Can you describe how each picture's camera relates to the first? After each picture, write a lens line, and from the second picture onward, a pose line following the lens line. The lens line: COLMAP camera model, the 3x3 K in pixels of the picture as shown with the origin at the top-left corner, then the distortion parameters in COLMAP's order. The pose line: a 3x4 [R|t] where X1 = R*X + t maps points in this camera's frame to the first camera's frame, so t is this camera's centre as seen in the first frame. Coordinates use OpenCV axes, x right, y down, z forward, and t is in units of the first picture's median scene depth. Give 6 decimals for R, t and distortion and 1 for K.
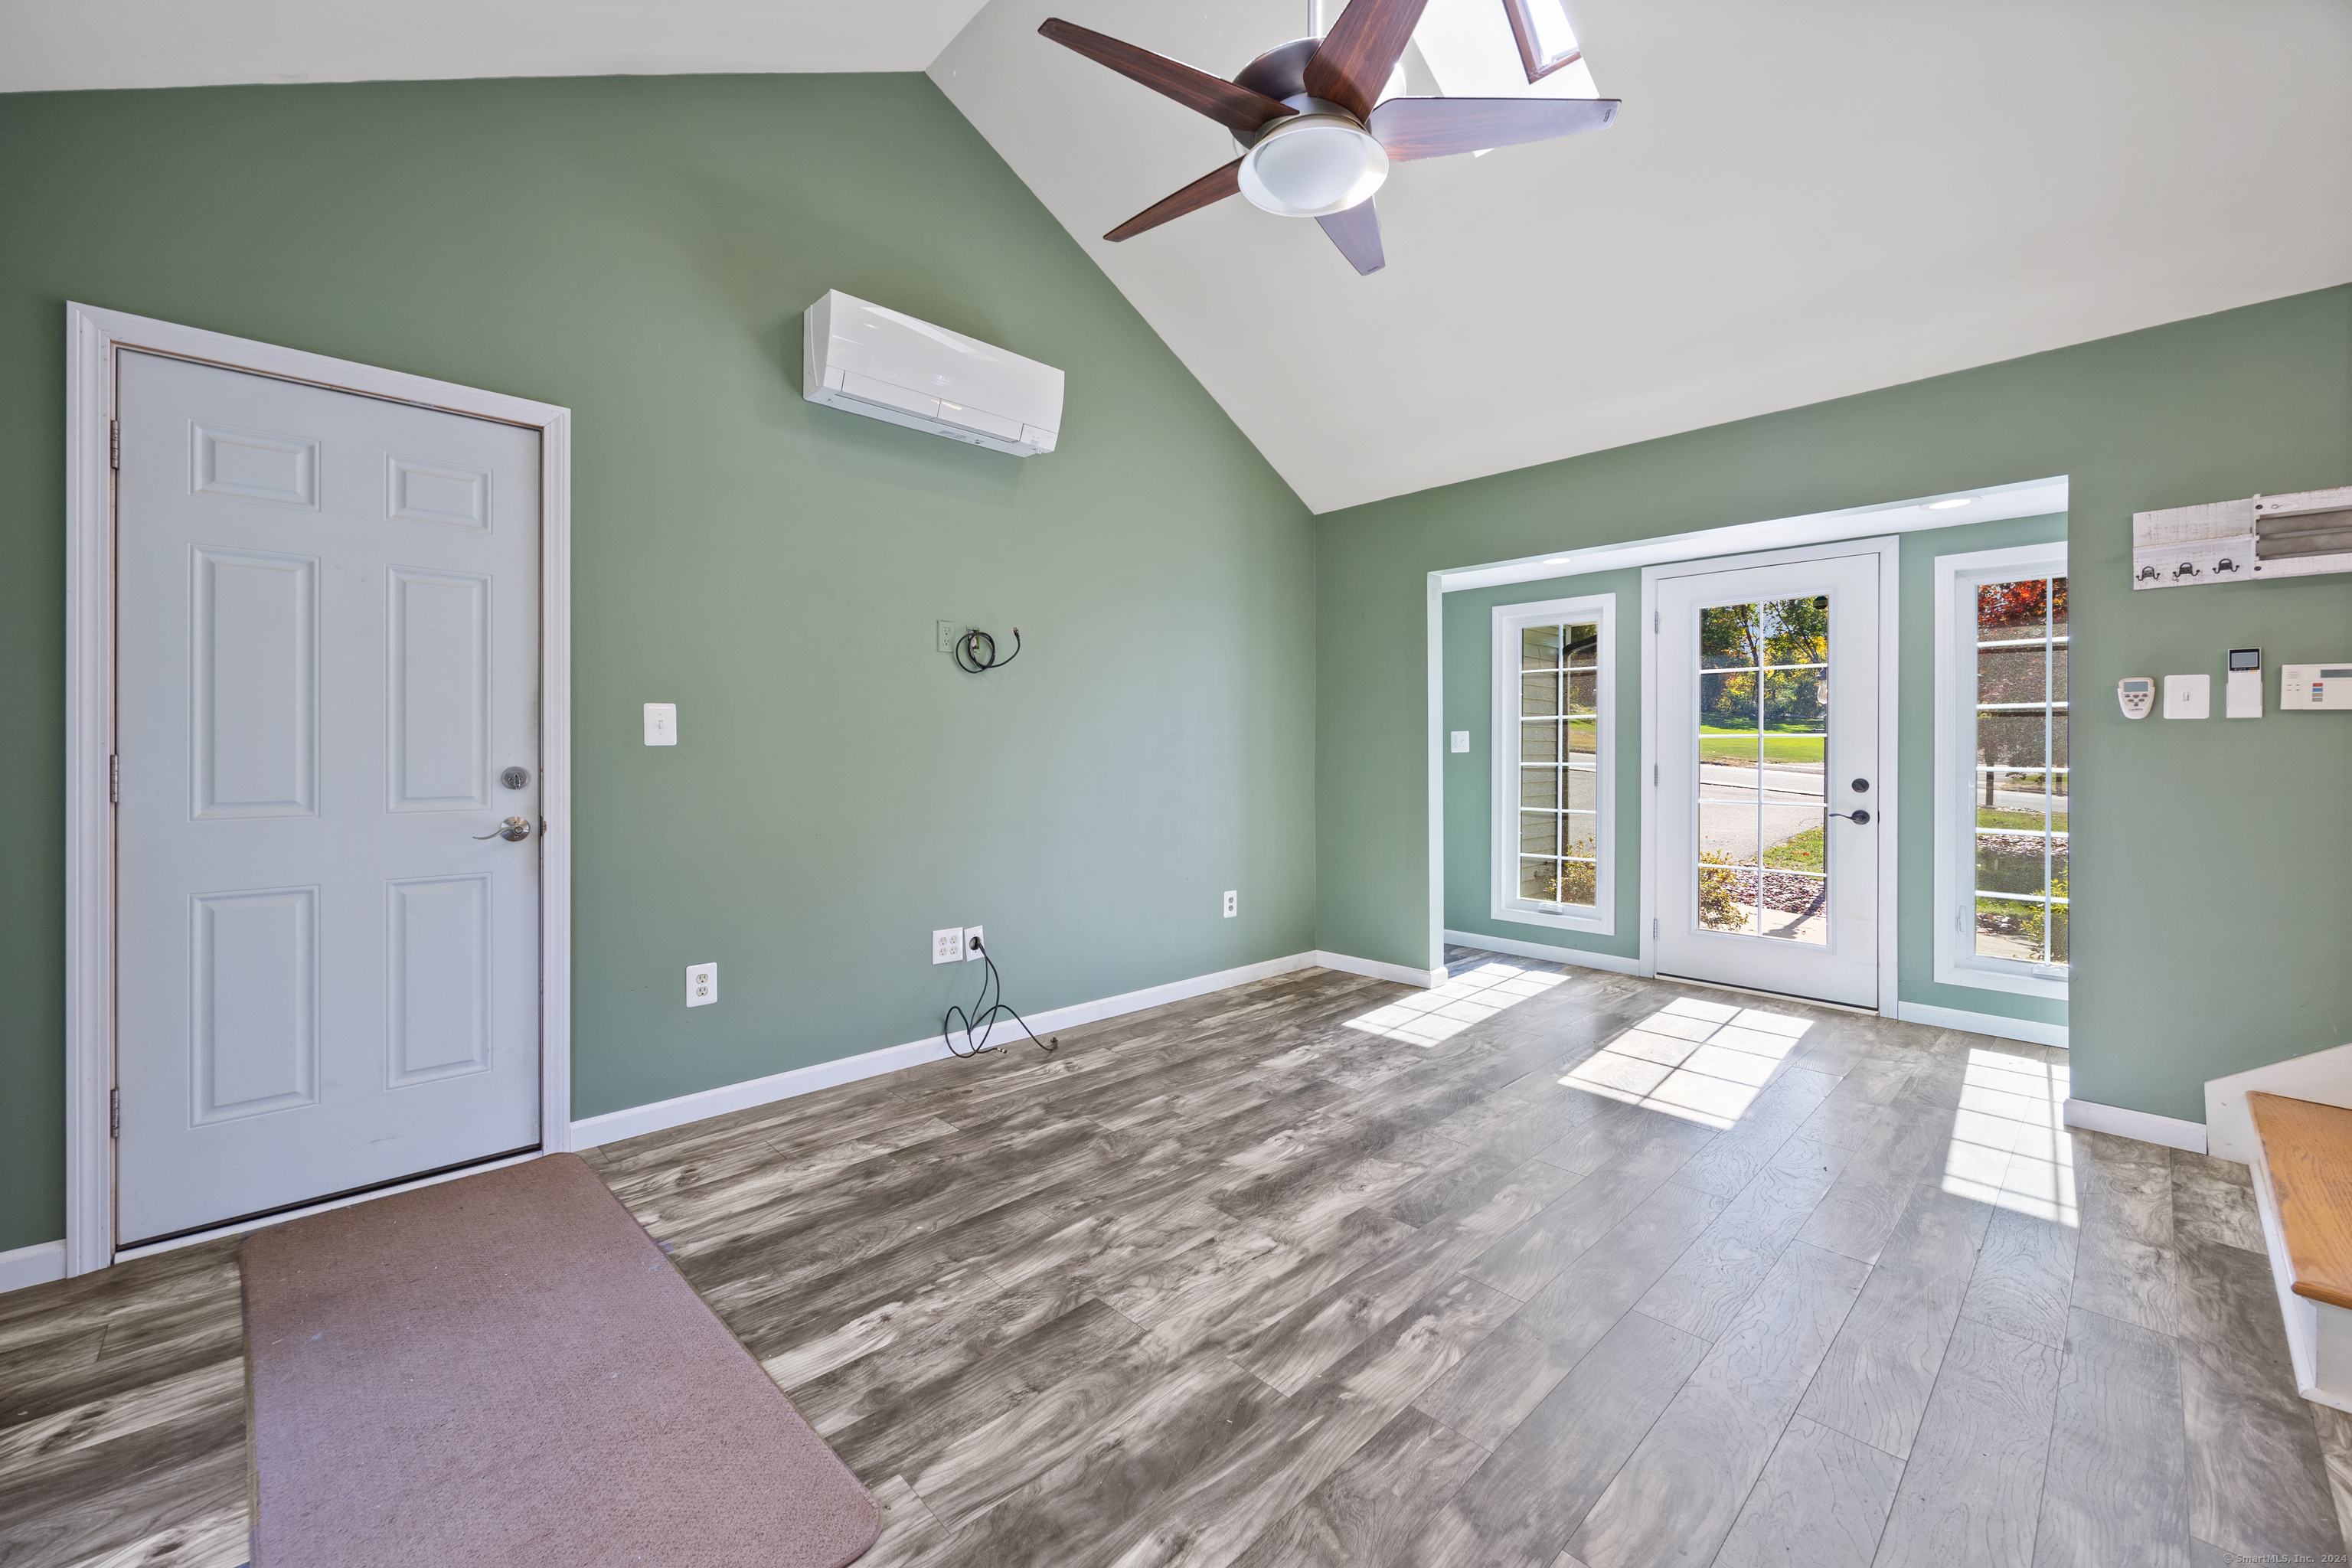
lens RADIAL K [[930.8, 0, 1175.3], [0, 930.8, 758.6], [0, 0, 1]] dist [-0.002279, -0.000158]
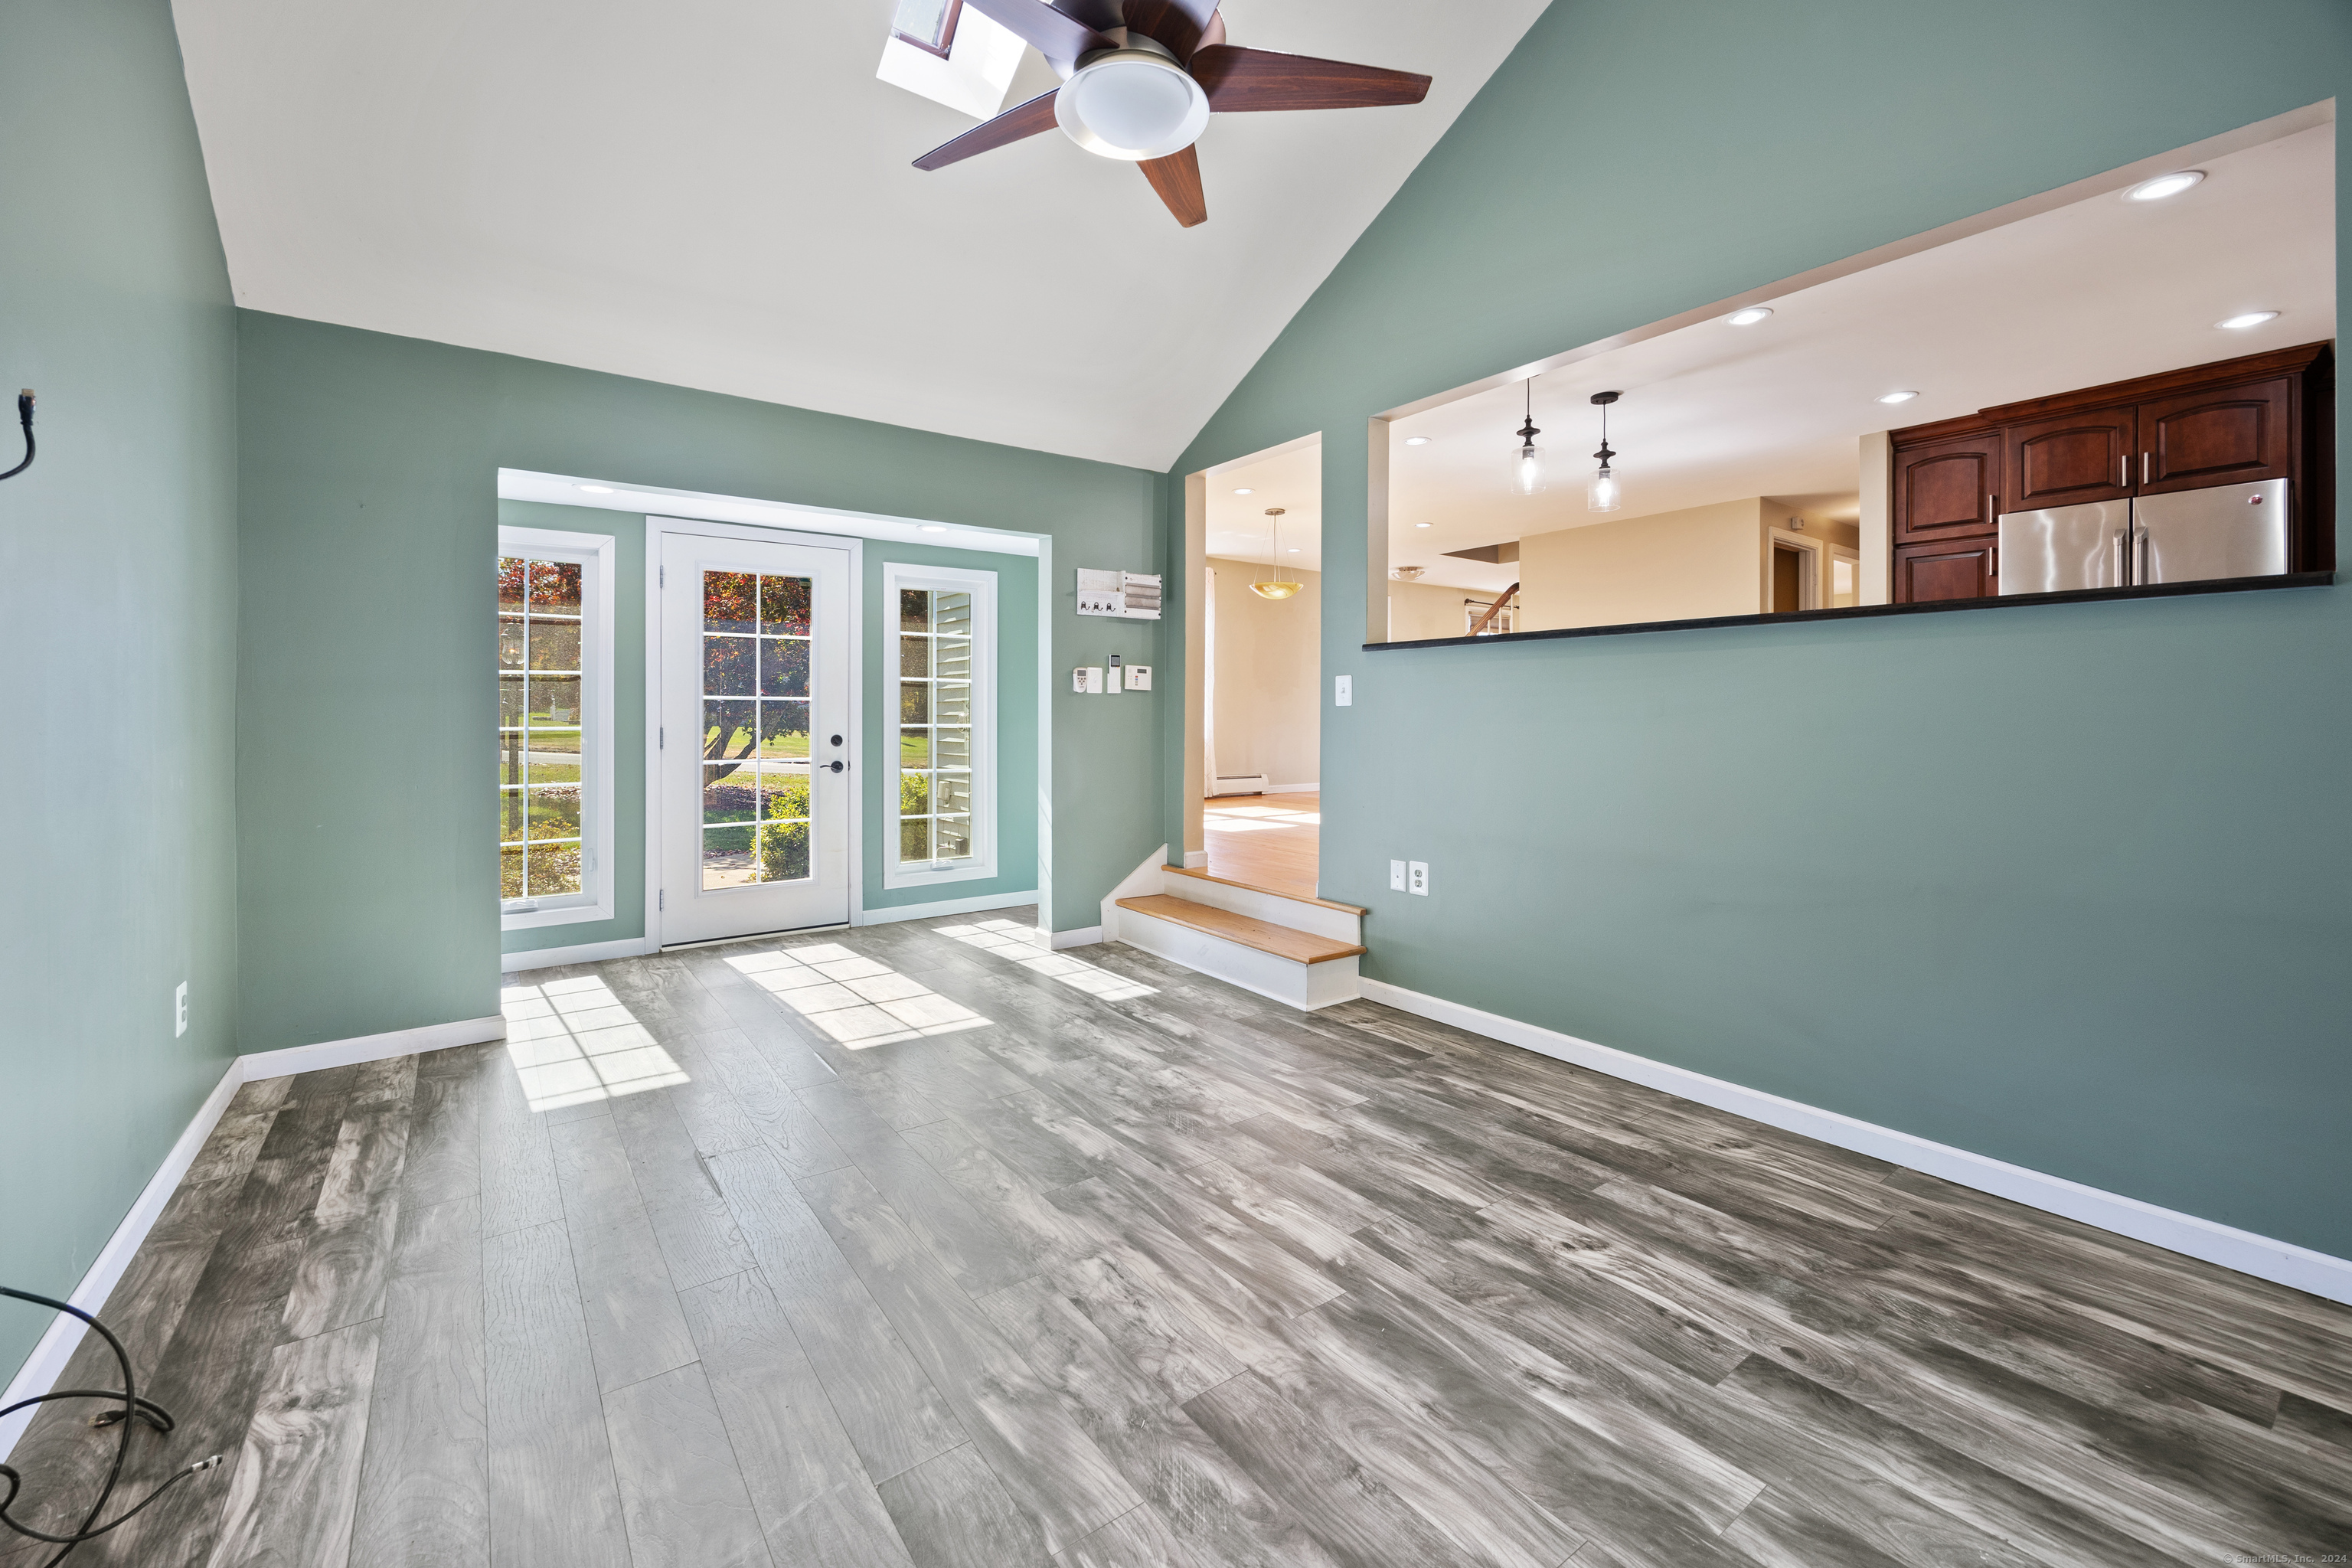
lens RADIAL K [[952.3, 0, 1128.4], [0, 952.3, 718.2], [0, 0, 1]] dist [0.000295, 0.000378]
pose [[0.156372, -0.008694, 0.987660, -0.674264], [0.008990, 0.999932, 0.007379, -0.009263], [-0.987657, 0.007725, 0.156440, 0.692843]]
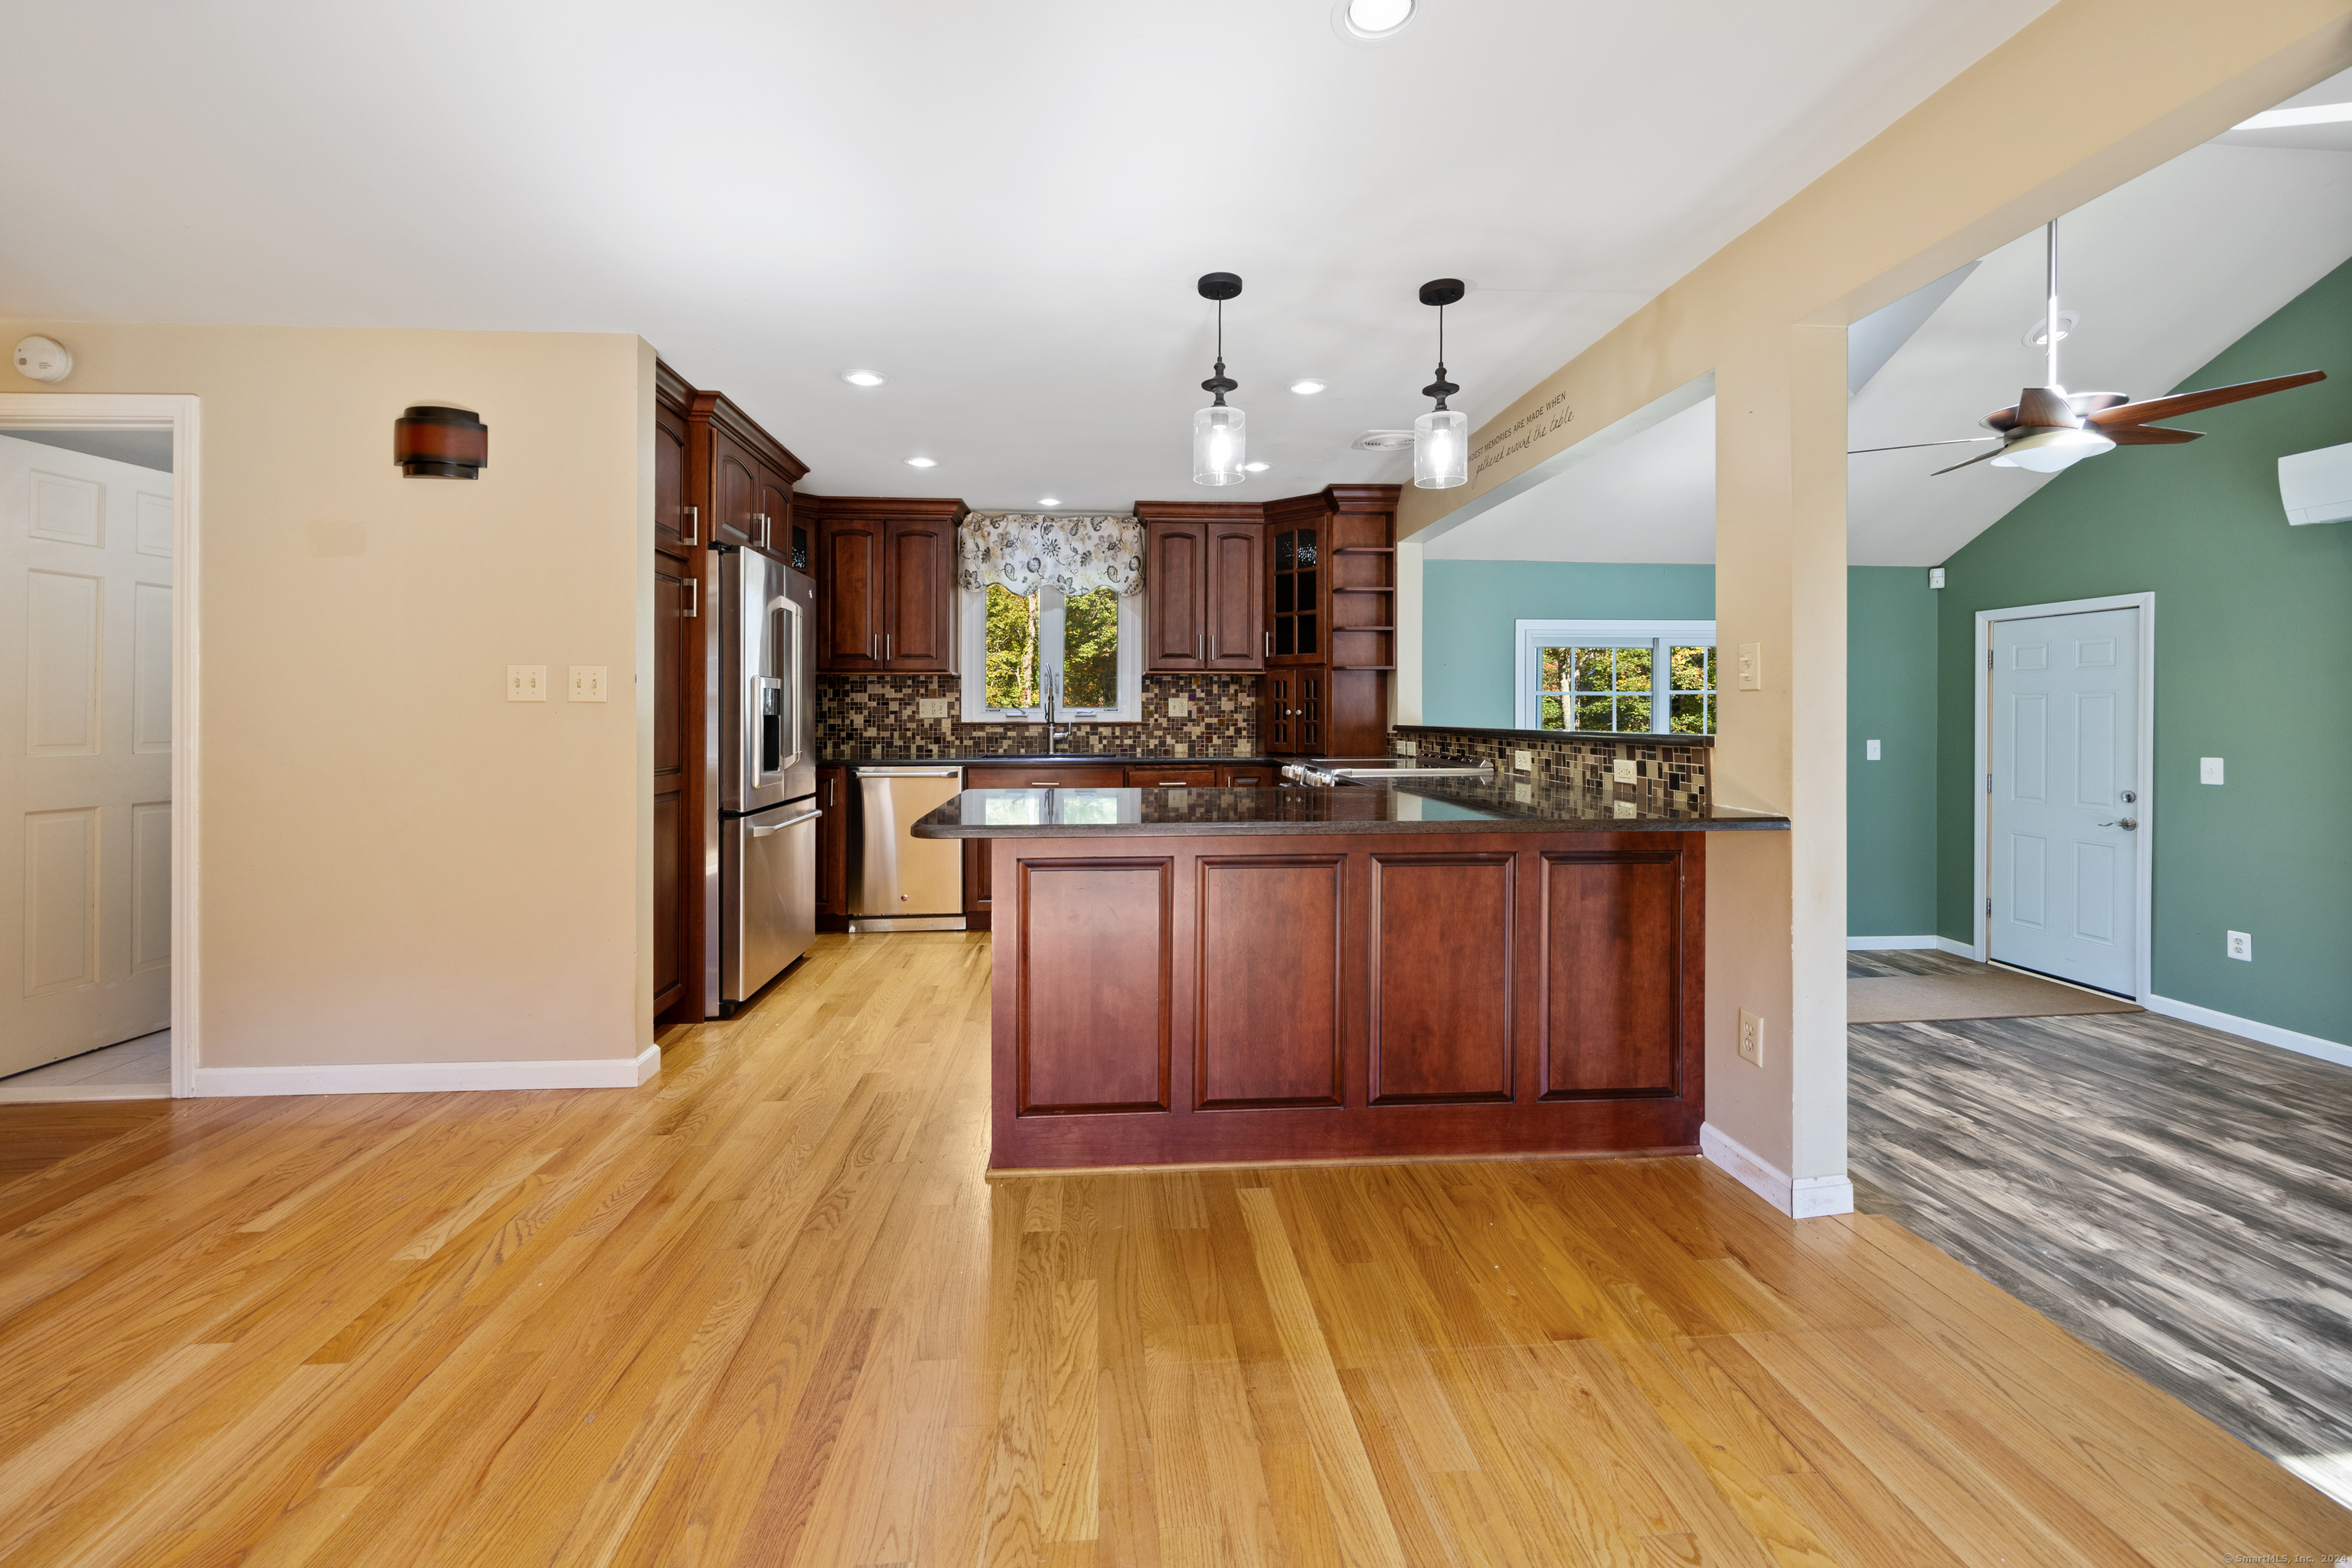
lens RADIAL K [[936.0, 0, 1156.7], [0, 936.0, 706.8], [0, 0, 1]] dist [0.001111, -0.000168]
pose [[-0.634452, -0.010853, -0.772886, 1.974281], [-0.009195, 0.999937, -0.006494, -0.128406], [0.772907, 0.002987, -0.634512, 0.684510]]
